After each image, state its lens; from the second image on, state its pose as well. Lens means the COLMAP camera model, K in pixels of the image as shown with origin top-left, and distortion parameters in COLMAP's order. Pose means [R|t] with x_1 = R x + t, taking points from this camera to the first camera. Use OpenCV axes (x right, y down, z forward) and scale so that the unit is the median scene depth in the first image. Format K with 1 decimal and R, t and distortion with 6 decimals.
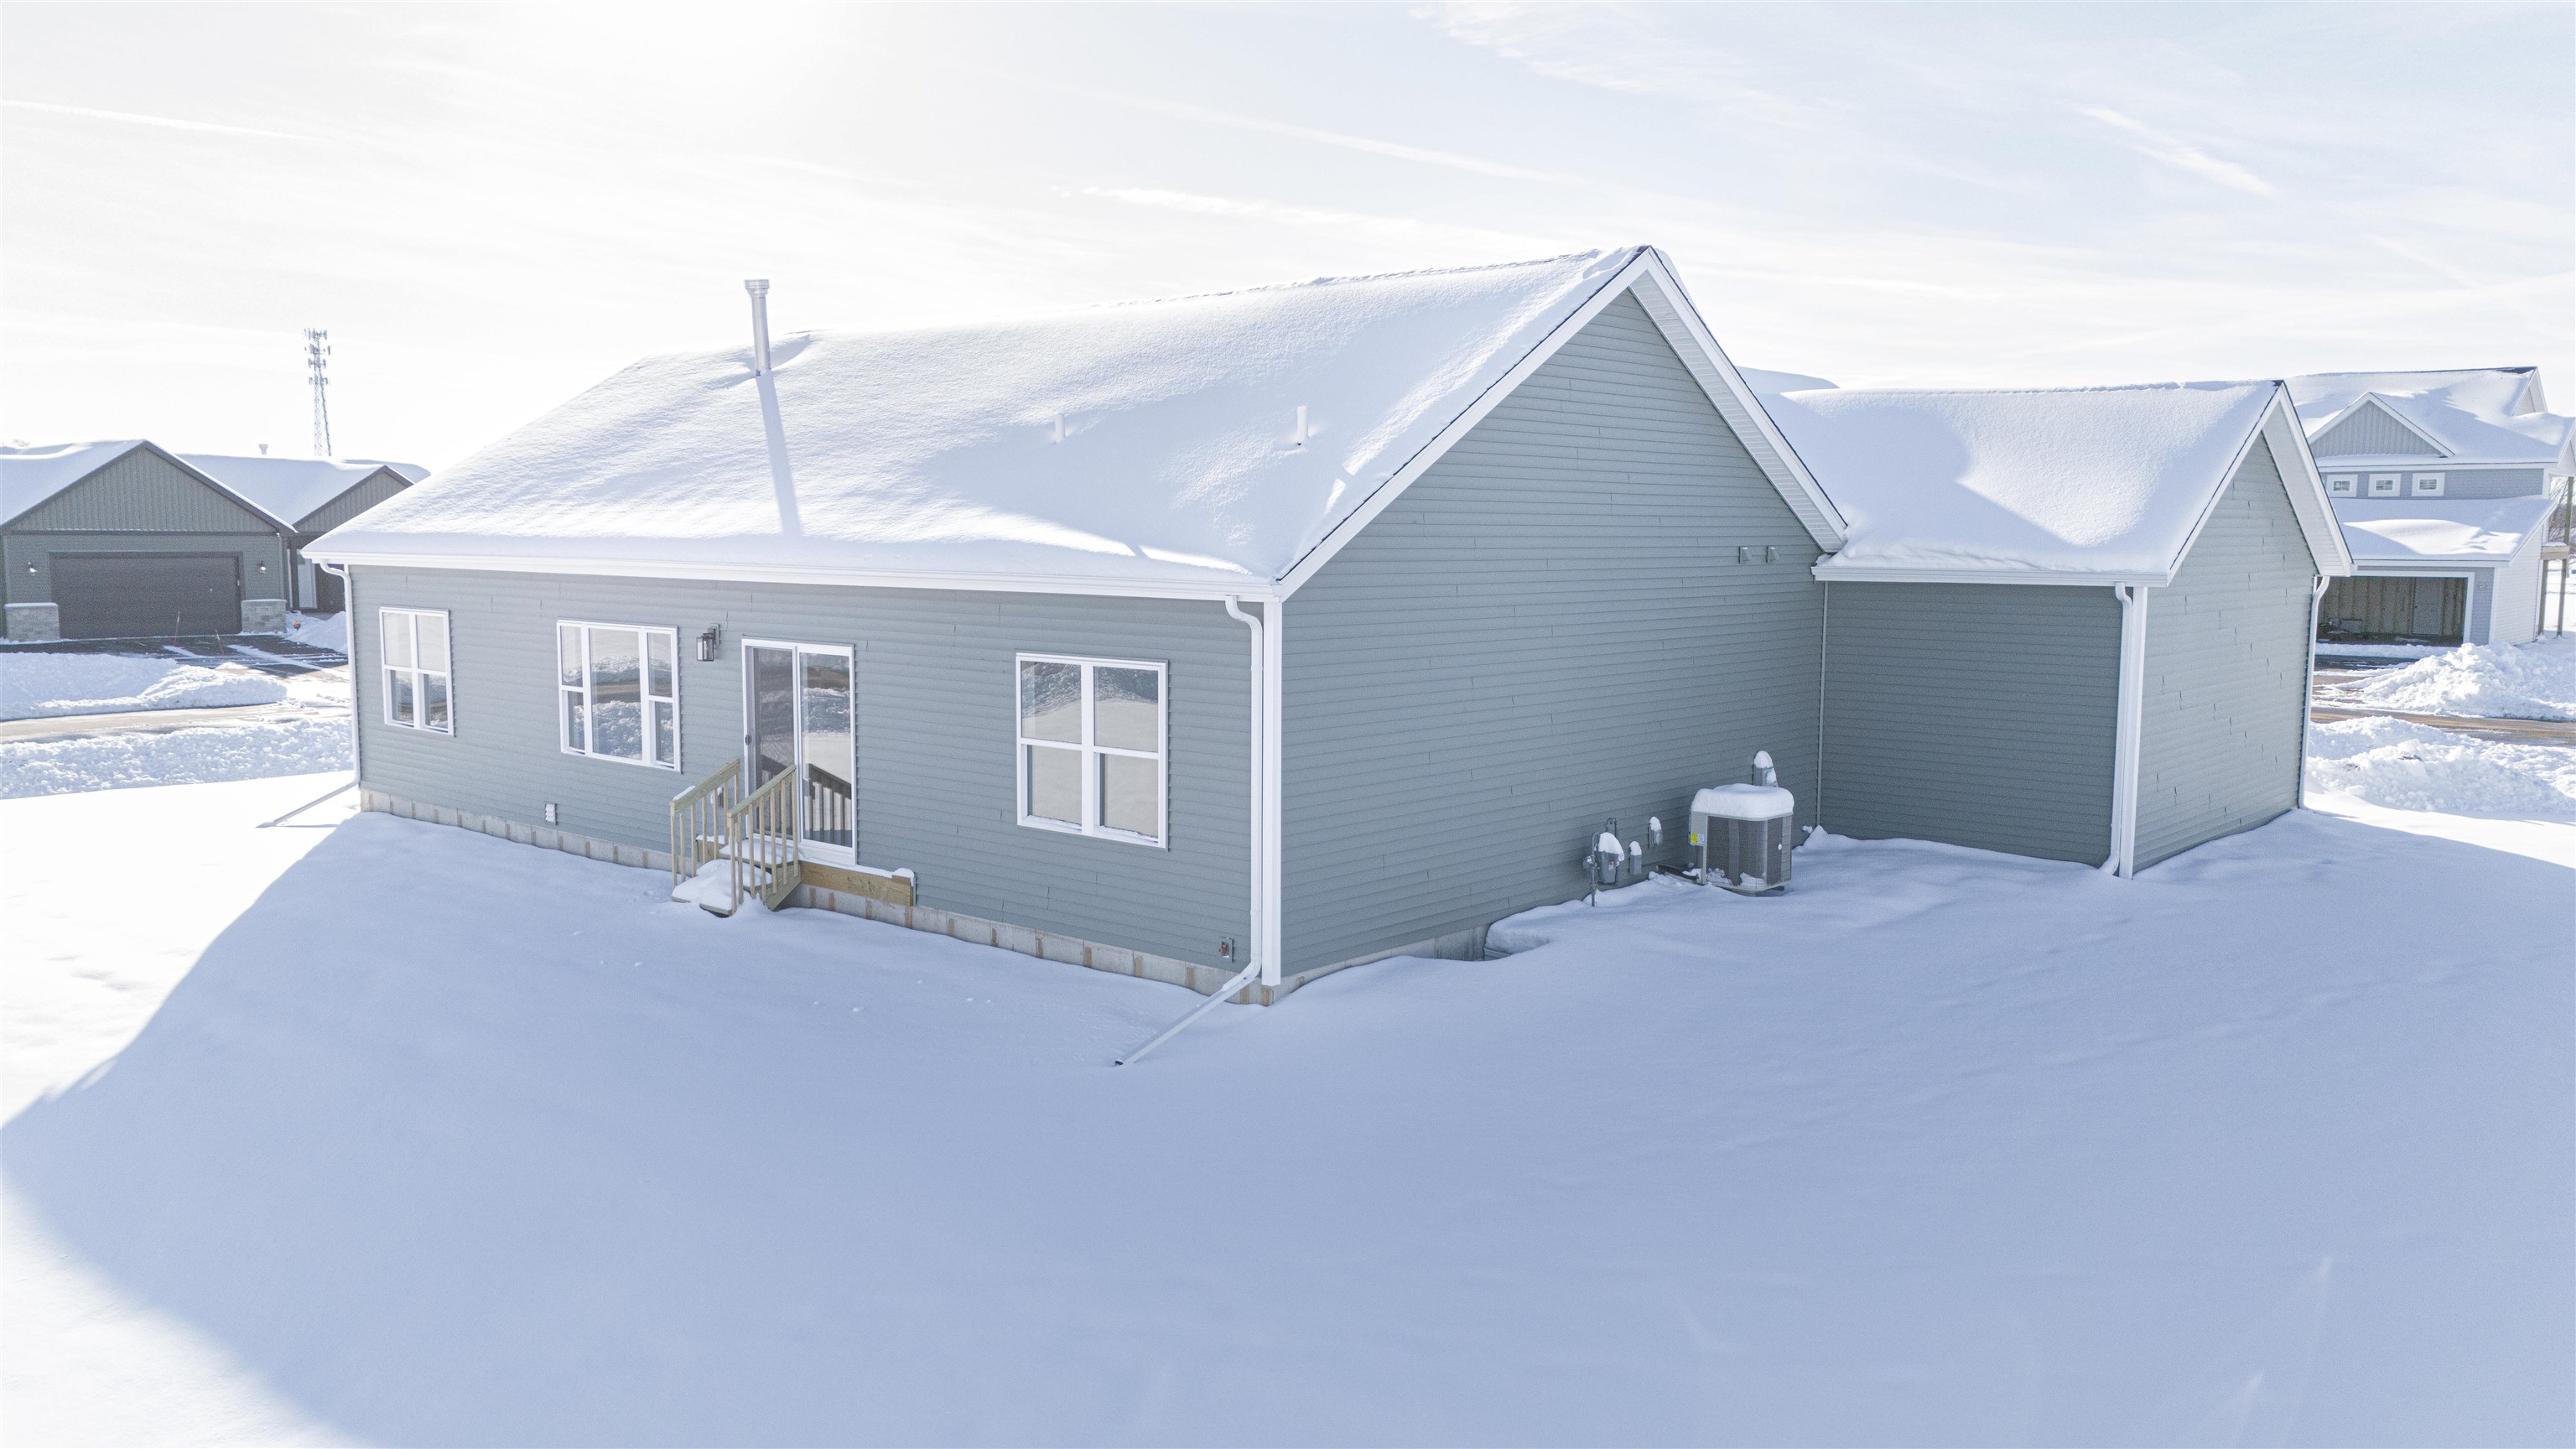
lens RADIAL K [[1877.9, 0, 1281.1], [0, 1877.9, 707.3], [0, 0, 1]] dist [0.086672, -0.082472]
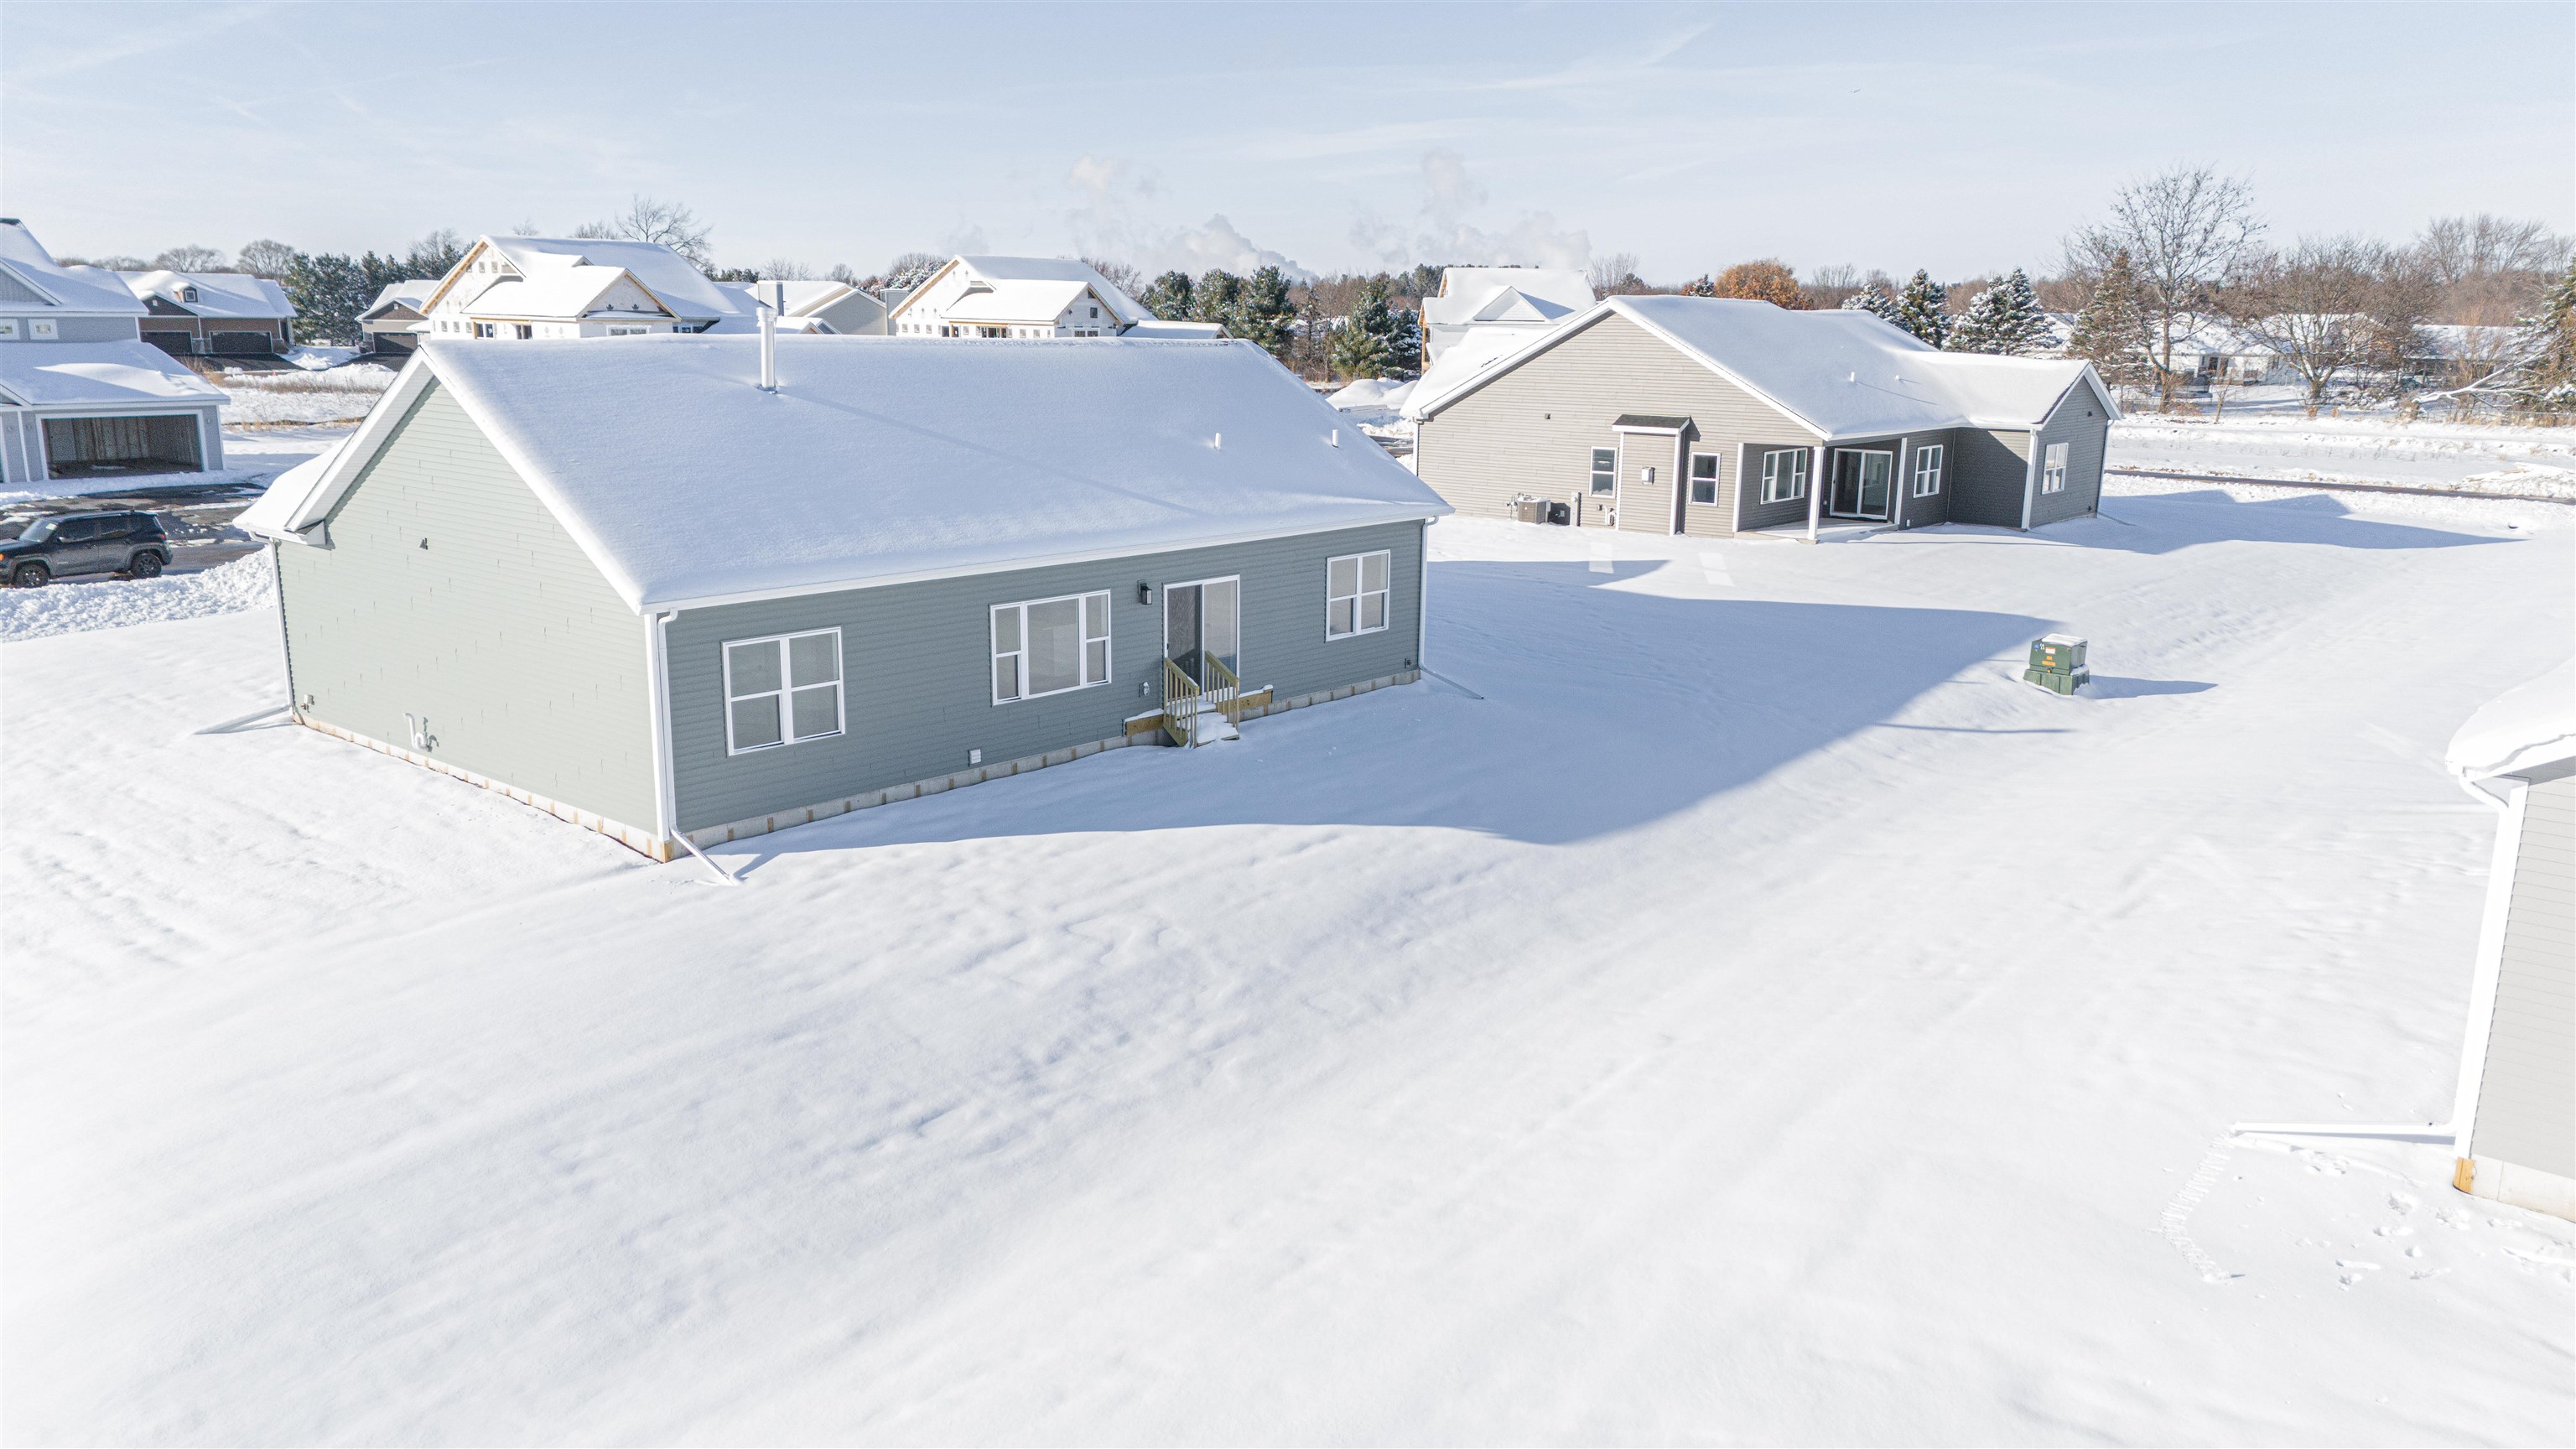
lens RADIAL K [[1877.9, 0, 1287.4], [0, 1877.9, 723.6], [0, 0, 1]] dist [0.086672, -0.082472]
pose [[-0.013150, -0.221689, 0.975029, -1.765768], [0.079762, 0.971773, 0.222024, -0.253204], [-0.996727, 0.080690, 0.004903, 0.841575]]
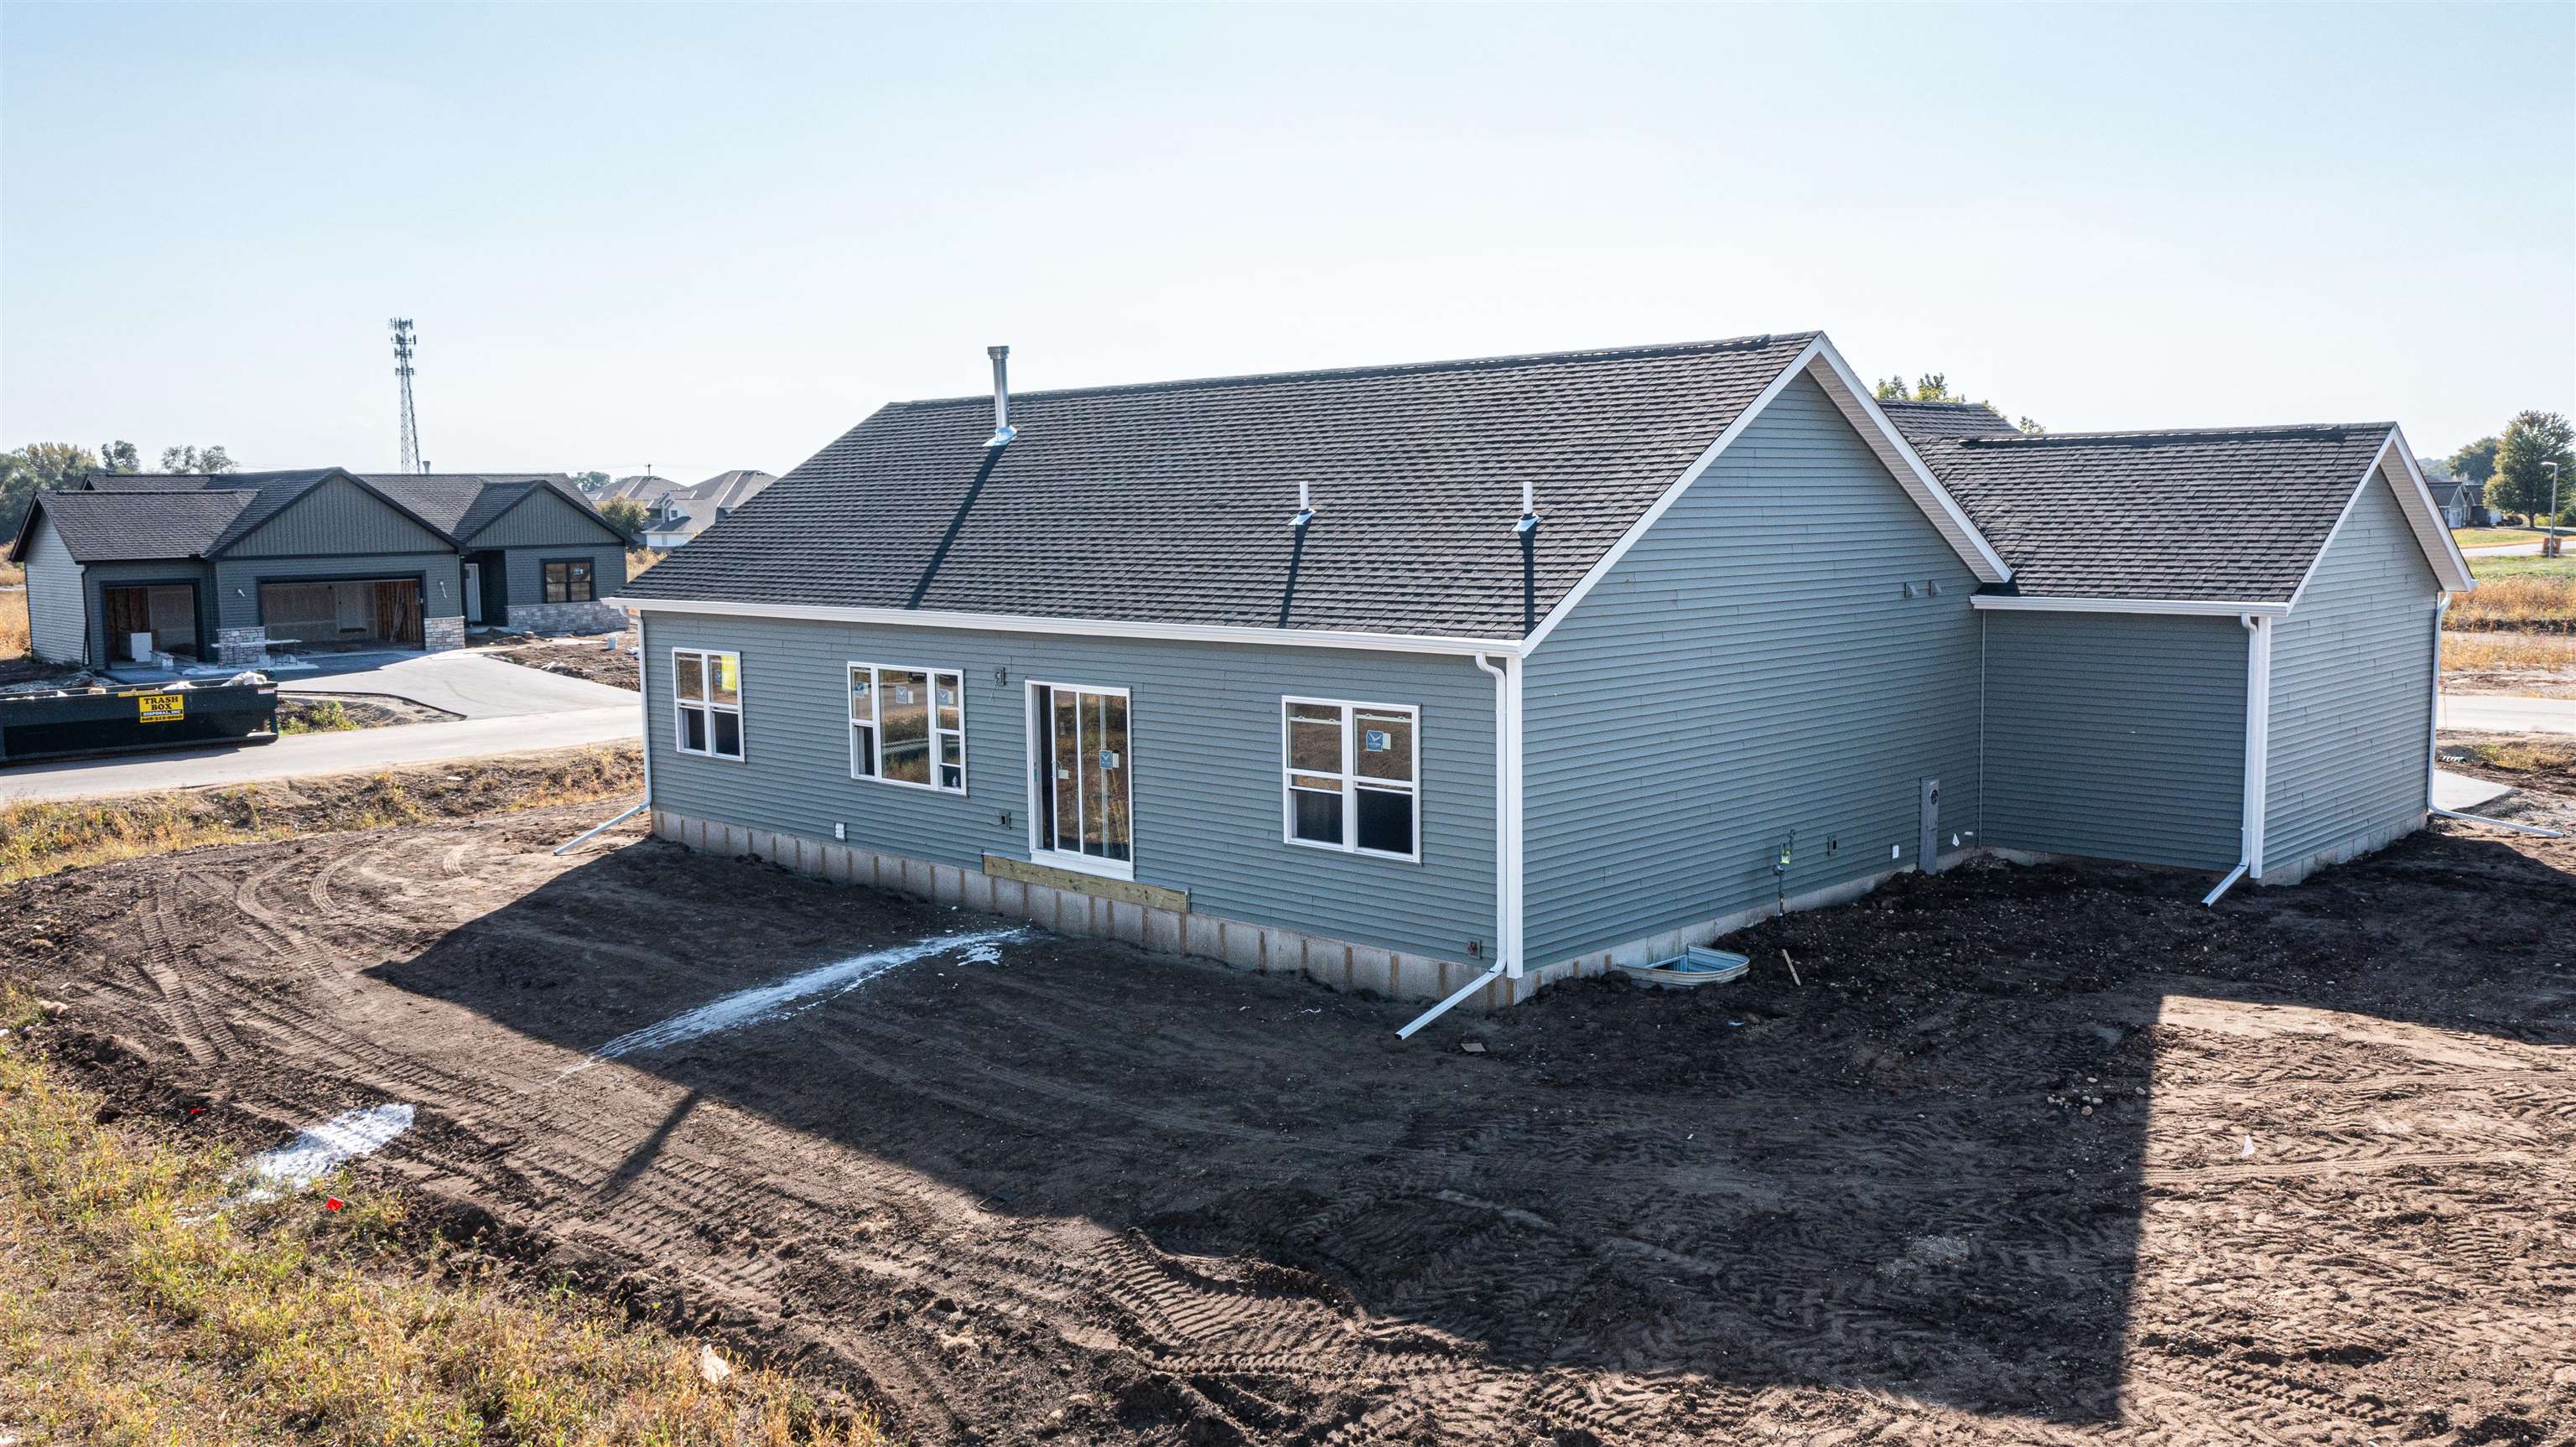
lens RADIAL K [[2044.1, 0, 1281.9], [0, 2044.1, 666.3], [0, 0, 1]] dist [-0.008395, -0.005548]
pose [[0.998408, -0.015733, -0.054166, -0.058915], [0.015117, 0.999816, -0.011767, -0.026386], [0.054341, 0.010930, 0.998463, -0.218433]]
